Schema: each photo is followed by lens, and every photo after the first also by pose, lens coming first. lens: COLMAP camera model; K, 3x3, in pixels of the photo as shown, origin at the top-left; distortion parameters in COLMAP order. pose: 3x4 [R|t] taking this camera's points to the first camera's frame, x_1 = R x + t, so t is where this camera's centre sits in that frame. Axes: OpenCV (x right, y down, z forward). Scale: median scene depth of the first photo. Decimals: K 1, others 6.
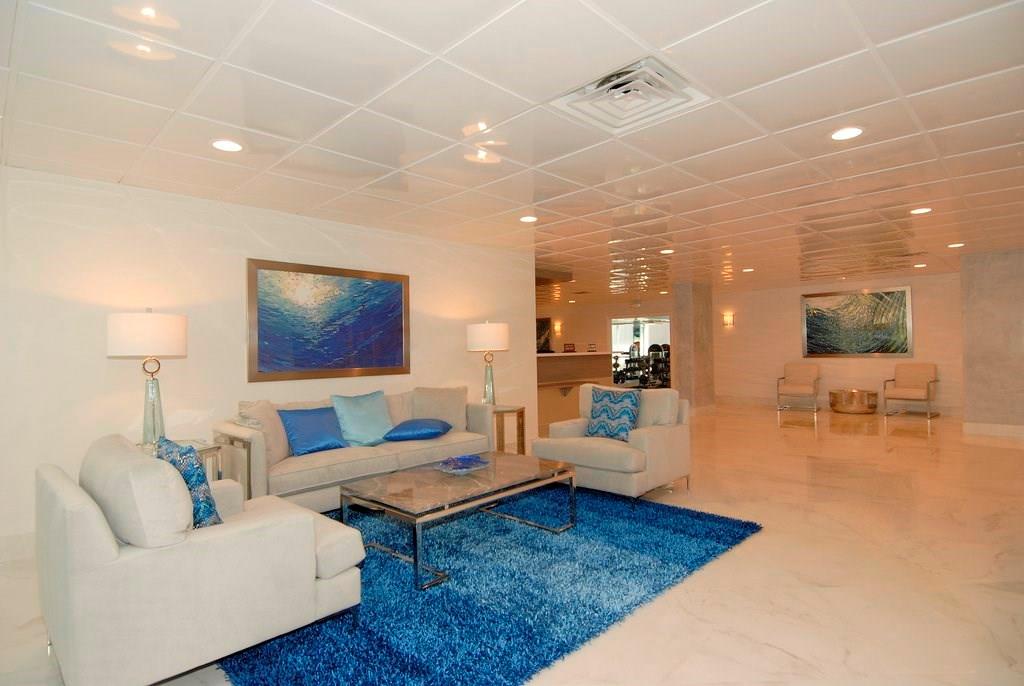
lens RADIAL K [[545.6, 0, 508.7], [0, 545.6, 357.2], [0, 0, 1]] dist [0.000710, -0.000400]
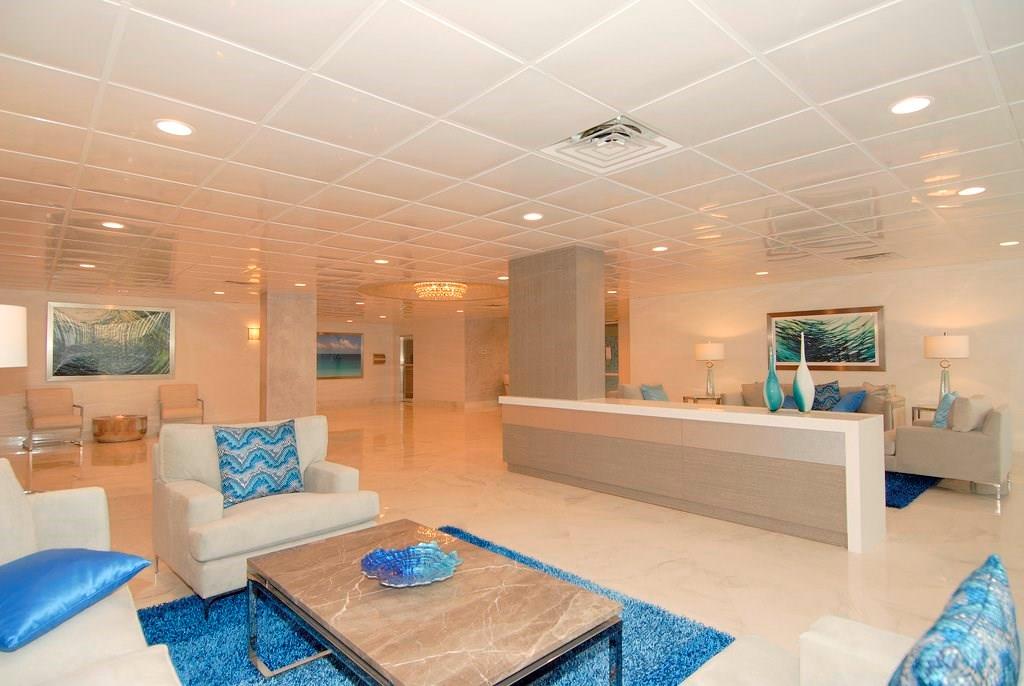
lens RADIAL K [[545.6, 0, 508.7], [0, 545.6, 357.2], [0, 0, 1]] dist [0.000710, -0.000400]
pose [[0.022332, 0.023742, 0.999469, -0.262643], [0.016798, 0.999568, -0.024120, -0.003711], [-0.999609, 0.017328, 0.021923, 0.341595]]
